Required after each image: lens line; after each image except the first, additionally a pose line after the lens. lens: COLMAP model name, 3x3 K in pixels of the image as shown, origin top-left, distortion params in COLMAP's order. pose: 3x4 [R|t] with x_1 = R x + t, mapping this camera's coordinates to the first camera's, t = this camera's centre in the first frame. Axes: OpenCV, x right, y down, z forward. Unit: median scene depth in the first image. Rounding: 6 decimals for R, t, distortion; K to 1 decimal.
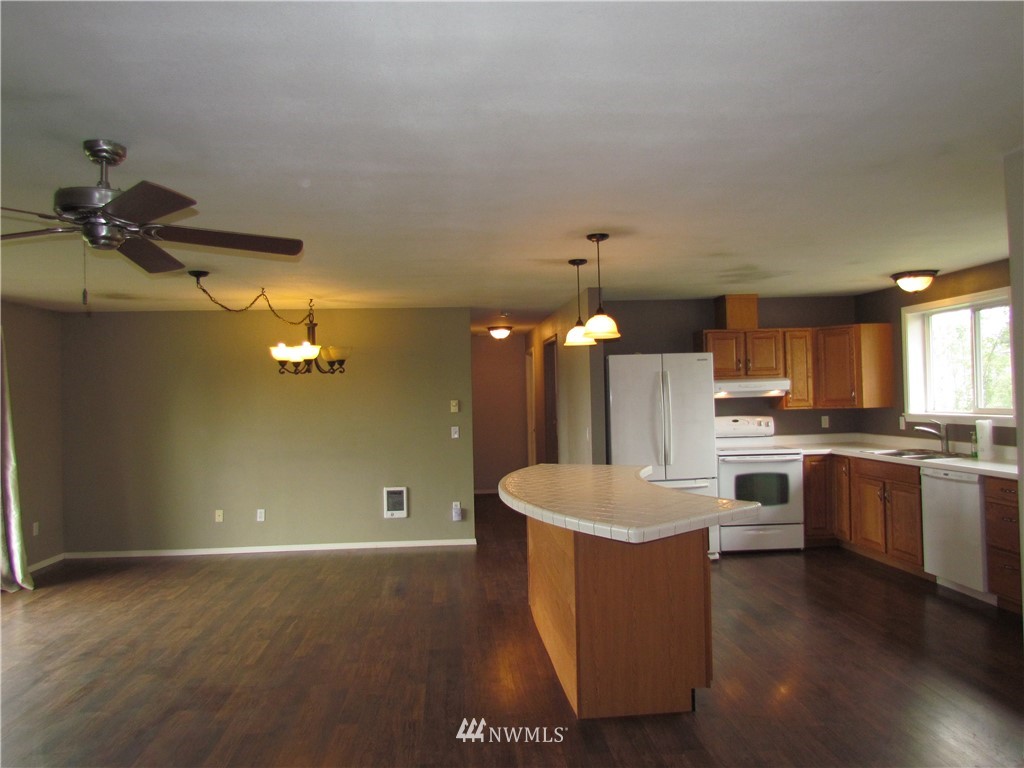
lens RADIAL K [[726.1, 0, 510.0], [0, 726.1, 374.7], [0, 0, 1]] dist [-0.035059, 0.005872]
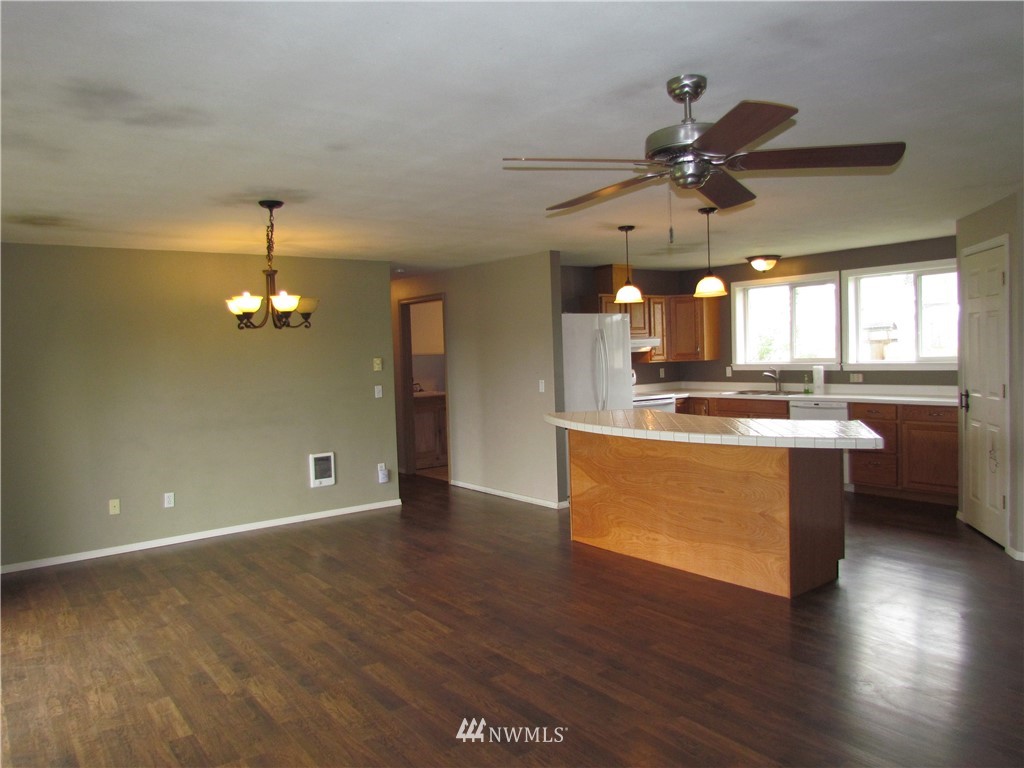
lens RADIAL K [[727.5, 0, 512.0], [0, 727.5, 384.0], [0, 0, 1]] dist [-0.029810, 0.001008]
pose [[0.842409, -0.030262, 0.537988, -0.554320], [-0.001846, 0.998254, 0.059043, 0.014890], [-0.538835, -0.050731, 0.840882, 0.119496]]
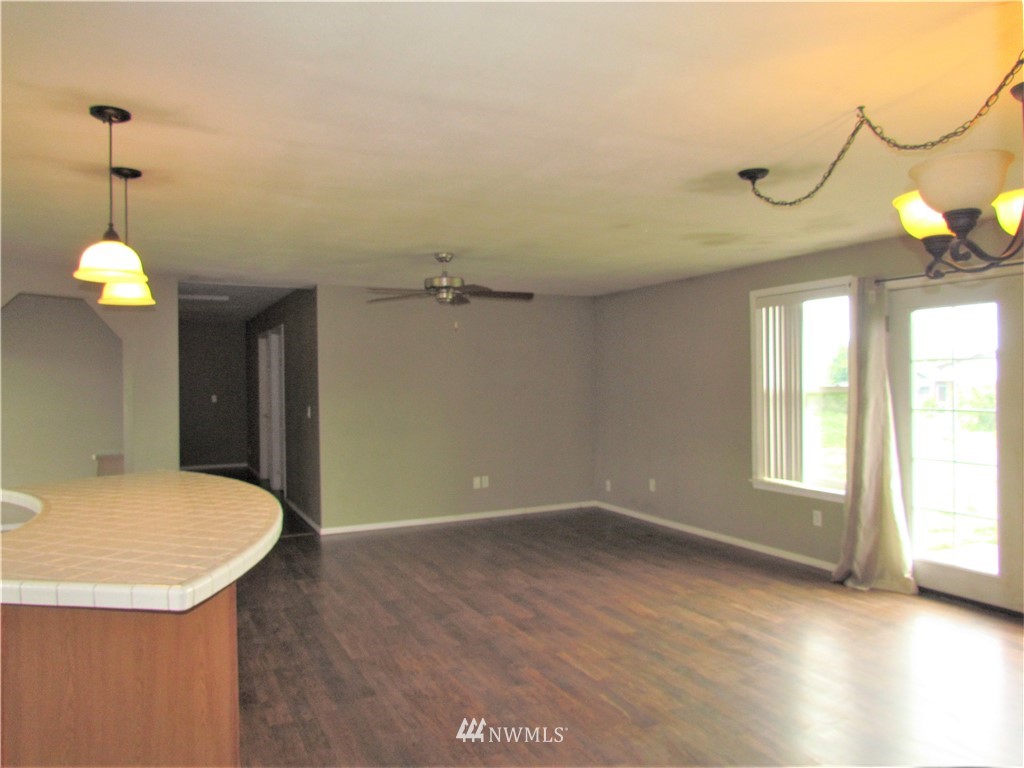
lens RADIAL K [[727.2, 0, 512.0], [0, 727.2, 384.0], [0, 0, 1]] dist [-0.000427, 0.000044]
pose [[-0.931679, 0.038719, -0.361213, 0.017843], [0.046778, 0.998813, -0.013592, 0.042449], [0.360258, -0.029560, -0.932384, 1.304361]]
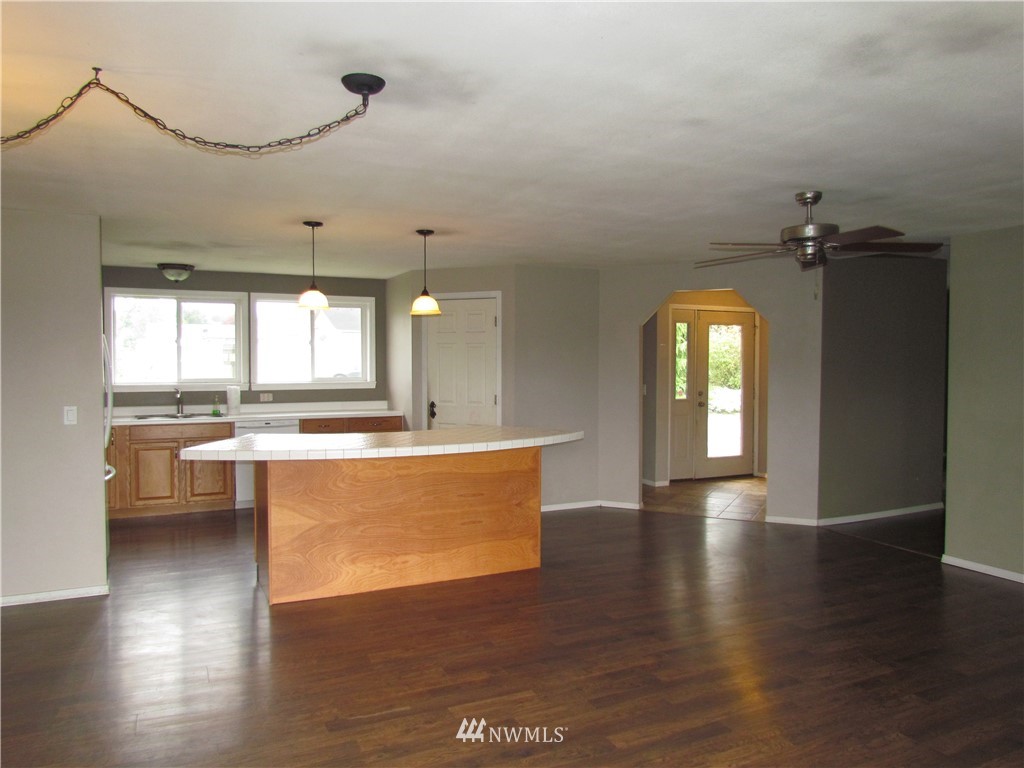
lens RADIAL K [[727.5, 0, 512.0], [0, 727.5, 384.0], [0, 0, 1]] dist [-0.029810, 0.001008]
pose [[-0.358907, -0.007634, 0.933342, -0.762552], [-0.020297, 0.999794, 0.000373, 0.043762], [-0.933153, -0.018810, -0.358988, 0.913486]]
